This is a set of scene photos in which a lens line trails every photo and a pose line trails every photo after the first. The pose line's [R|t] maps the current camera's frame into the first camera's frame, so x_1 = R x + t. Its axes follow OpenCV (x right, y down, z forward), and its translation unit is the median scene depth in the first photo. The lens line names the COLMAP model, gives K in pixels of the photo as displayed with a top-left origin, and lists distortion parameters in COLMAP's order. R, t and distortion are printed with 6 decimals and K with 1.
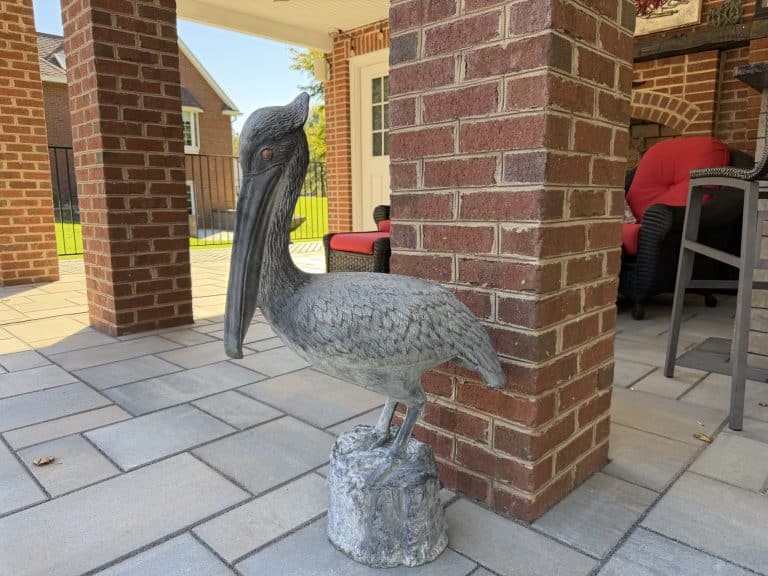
lens RADIAL K [[543.5, 0, 381.1], [0, 543.5, 289.3], [0, 0, 1]] dist [0.055194, -0.070088]
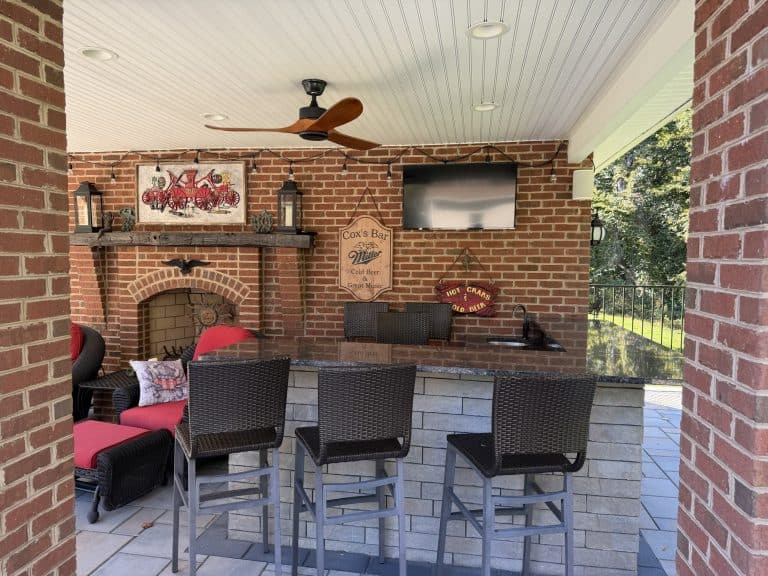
lens RADIAL K [[540.4, 0, 384.4], [0, 540.4, 292.4], [0, 0, 1]] dist [0.074054, -0.083648]
pose [[0.819031, -0.023955, 0.573250, 0.098077], [0.083036, 0.993558, -0.077120, -0.189077], [-0.567709, 0.110764, 0.815743, -0.233486]]
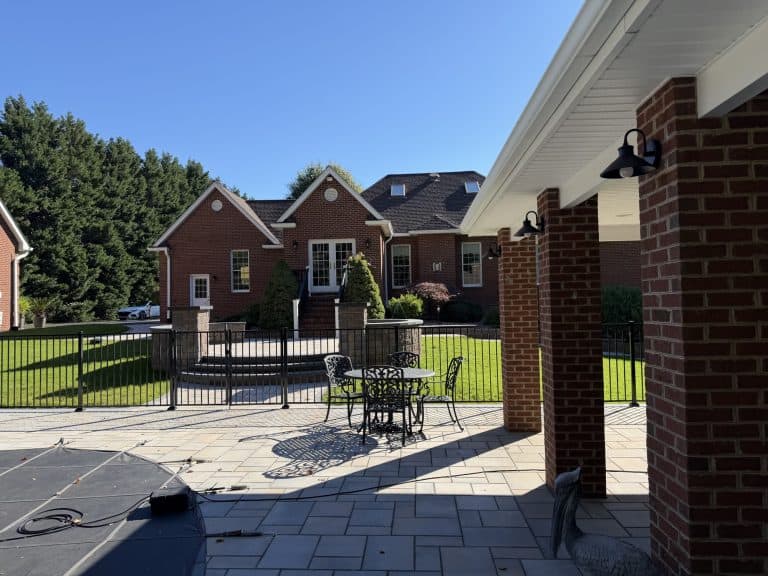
lens RADIAL K [[543.5, 0, 376.6], [0, 543.5, 289.5], [0, 0, 1]] dist [0.055194, -0.070088]
pose [[0.647614, -0.030071, -0.761375, 0.304986], [-0.111419, 0.984743, -0.133665, -0.172798], [0.753778, 0.171395, 0.634383, -0.388949]]
